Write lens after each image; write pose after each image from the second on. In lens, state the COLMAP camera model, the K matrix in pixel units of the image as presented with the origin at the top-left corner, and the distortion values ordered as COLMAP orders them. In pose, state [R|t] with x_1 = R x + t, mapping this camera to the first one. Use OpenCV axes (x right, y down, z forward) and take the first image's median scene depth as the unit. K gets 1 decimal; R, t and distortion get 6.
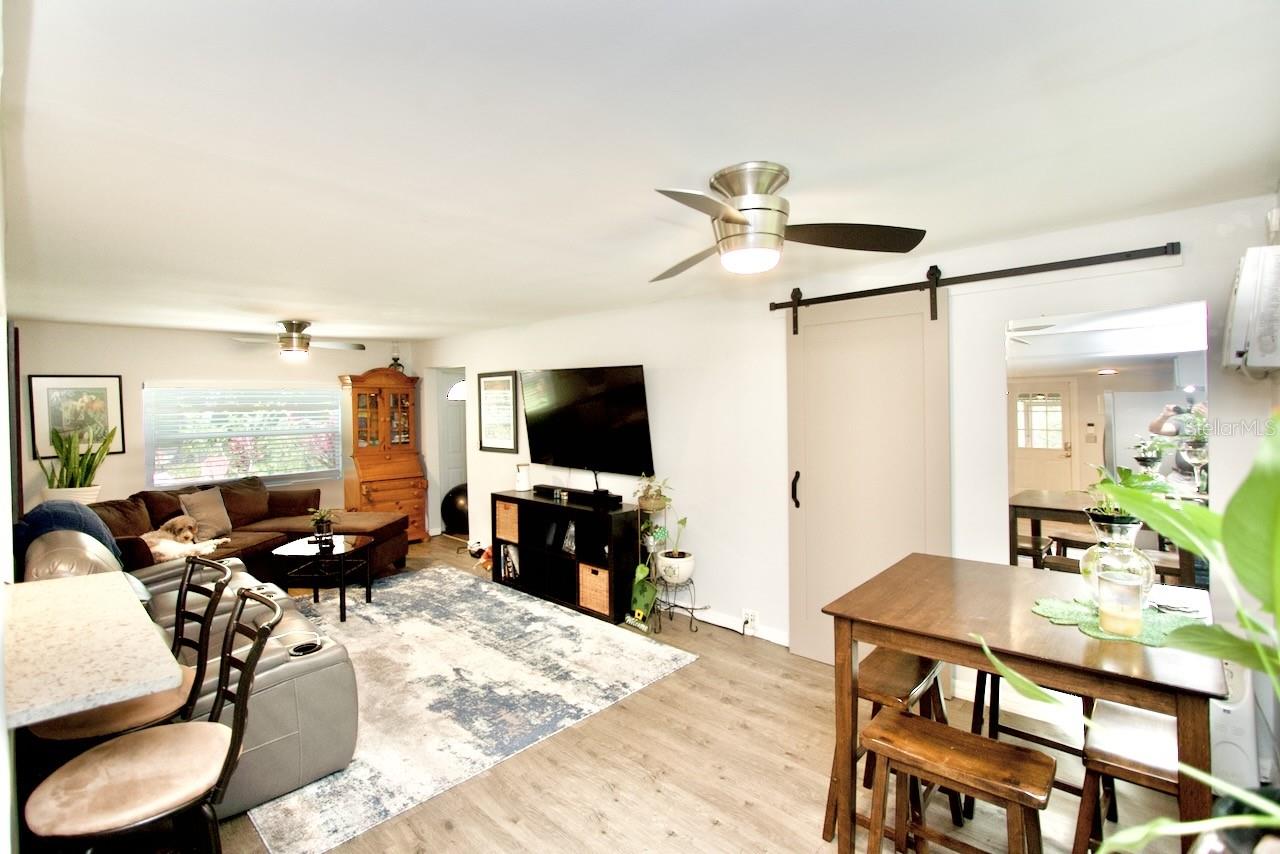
lens RADIAL K [[589.6, 0, 634.4], [0, 589.6, 417.6], [0, 0, 1]] dist [-0.017048, 0.001219]
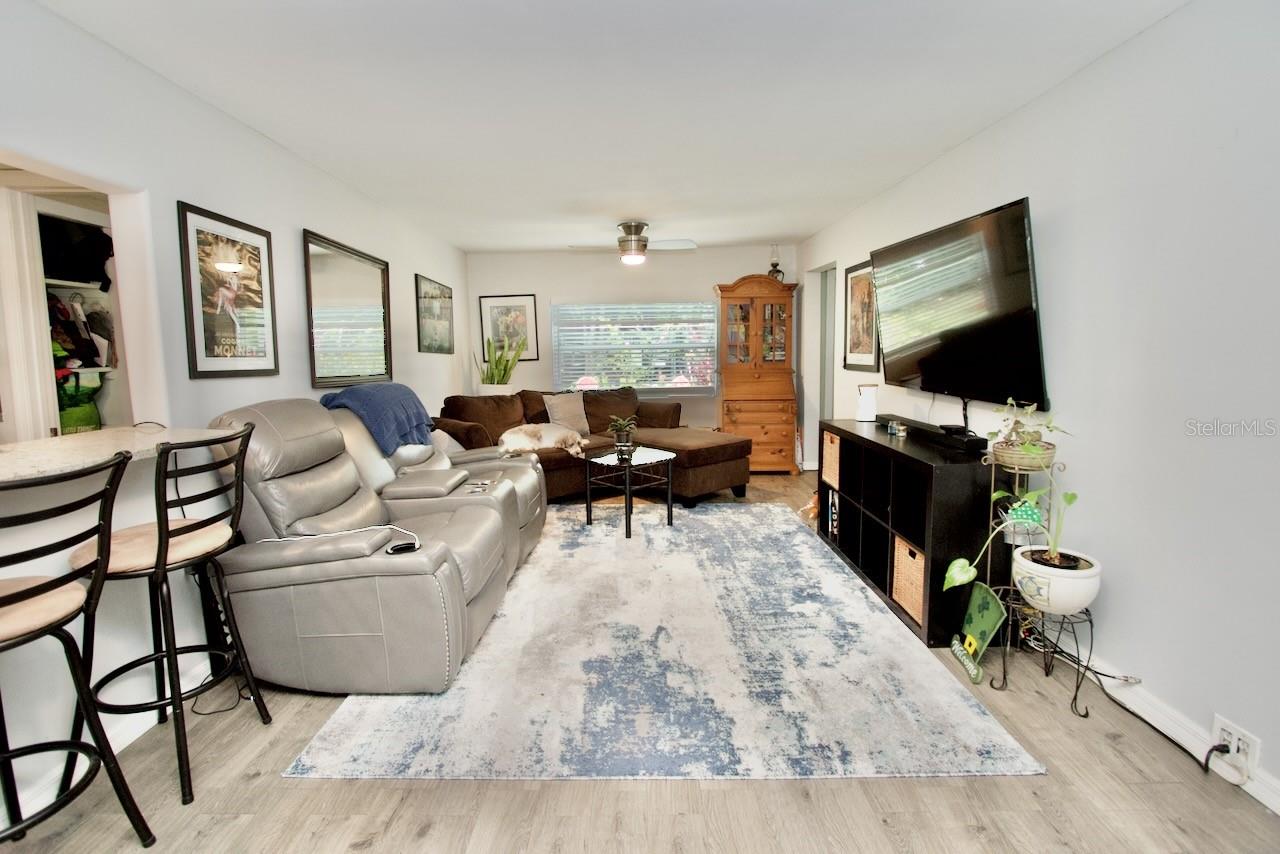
lens RADIAL K [[589.6, 0, 634.5], [0, 589.6, 421.1], [0, 0, 1]] dist [-0.017048, 0.001219]
pose [[0.677633, 0.087450, -0.730182, 0.172896], [-0.008425, 0.993762, 0.111199, 0.056174], [0.735352, -0.069200, 0.674143, 0.373047]]
